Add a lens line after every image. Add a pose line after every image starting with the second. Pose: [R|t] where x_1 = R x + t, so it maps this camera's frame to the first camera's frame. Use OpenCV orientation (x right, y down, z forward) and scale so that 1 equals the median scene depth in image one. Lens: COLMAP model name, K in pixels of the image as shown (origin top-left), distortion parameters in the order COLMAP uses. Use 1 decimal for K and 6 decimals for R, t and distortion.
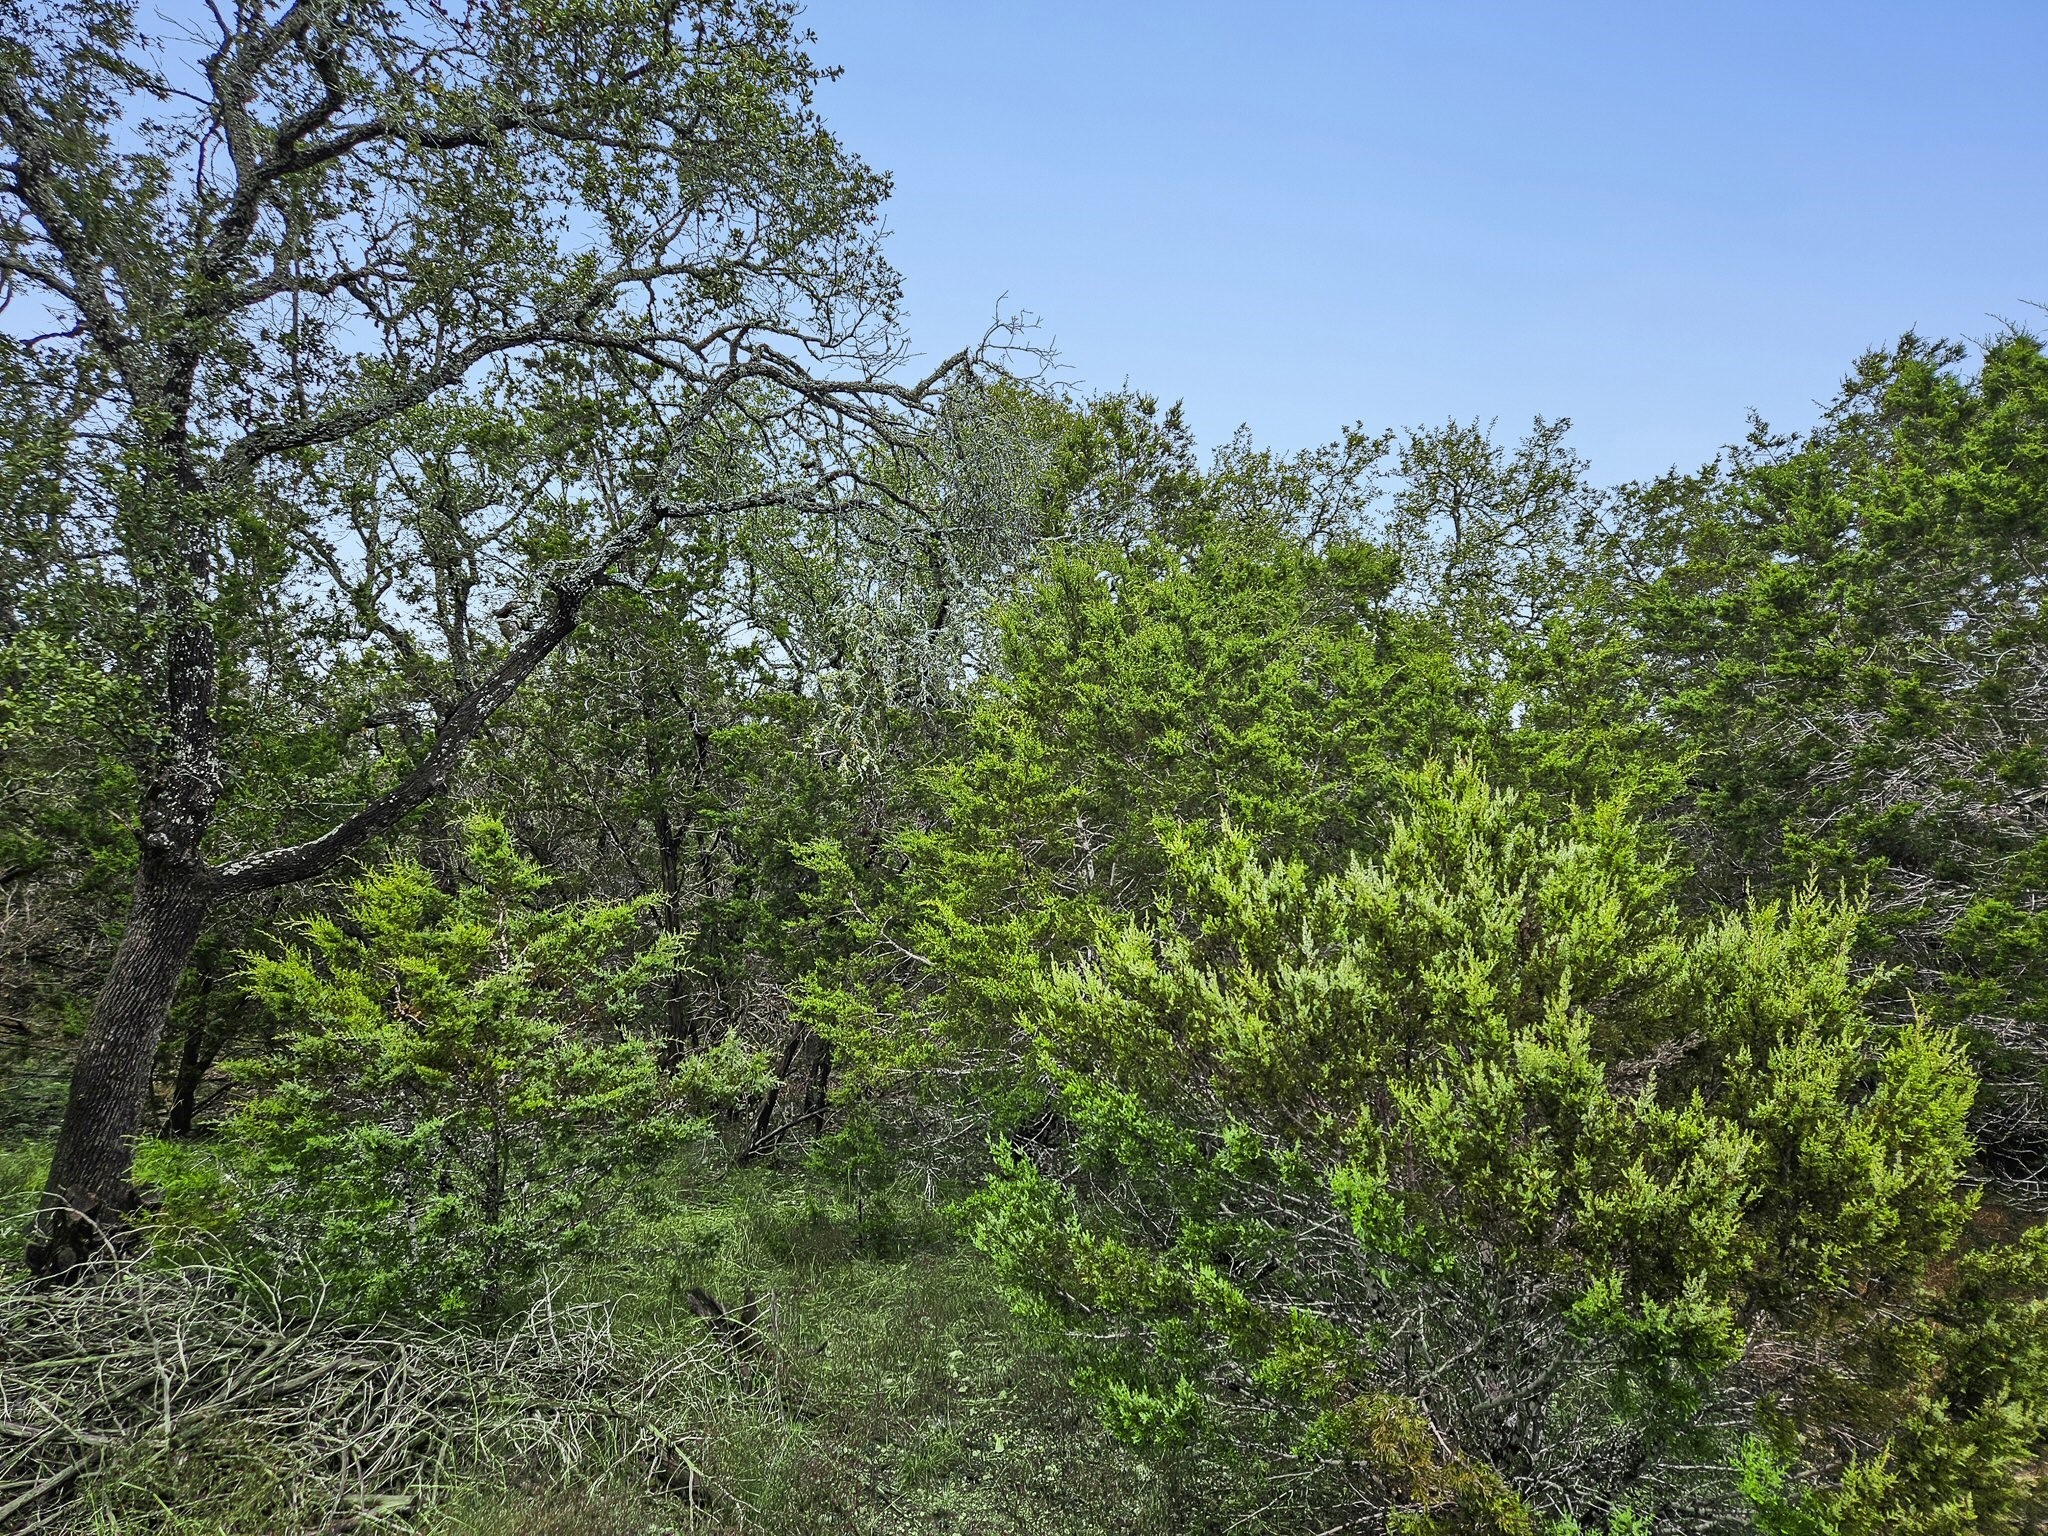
lens RADIAL K [[1371.3, 0, 1018.6], [0, 1371.3, 772.0], [0, 0, 1]] dist [0.083095, -0.063182]
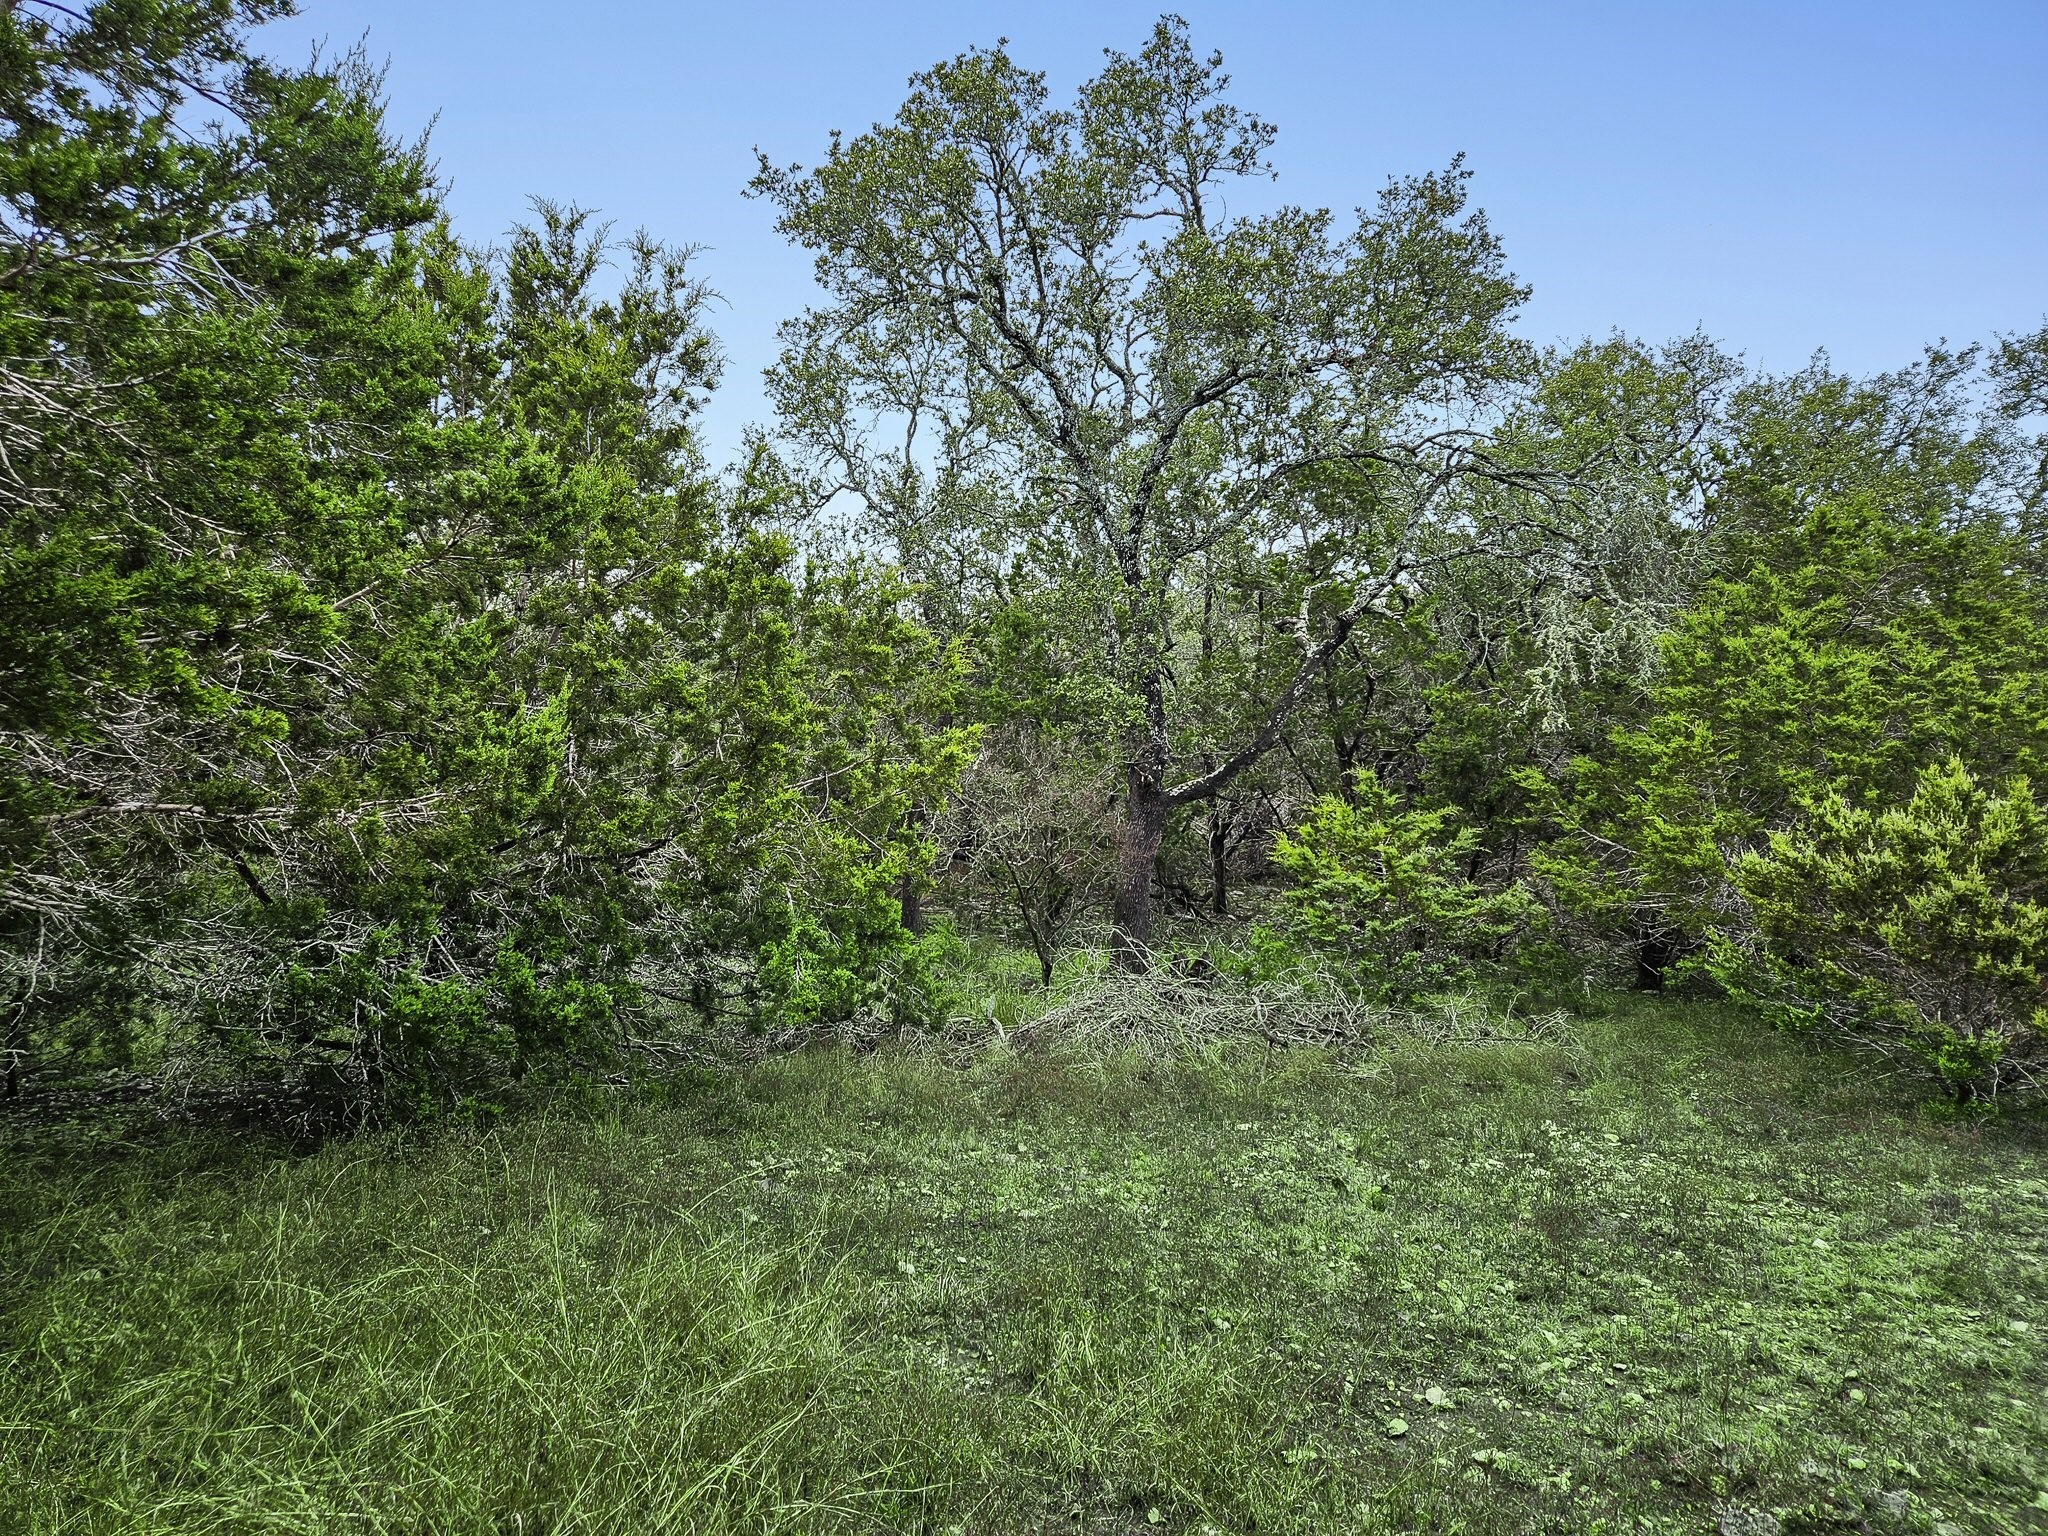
lens RADIAL K [[1371.3, 0, 1016.2], [0, 1371.3, 764.0], [0, 0, 1]] dist [0.083095, -0.063182]
pose [[0.935680, -0.031265, -0.351462, -0.323924], [0.063269, 0.994789, 0.079943, -0.302735], [0.347131, -0.097038, 0.932783, -1.788410]]
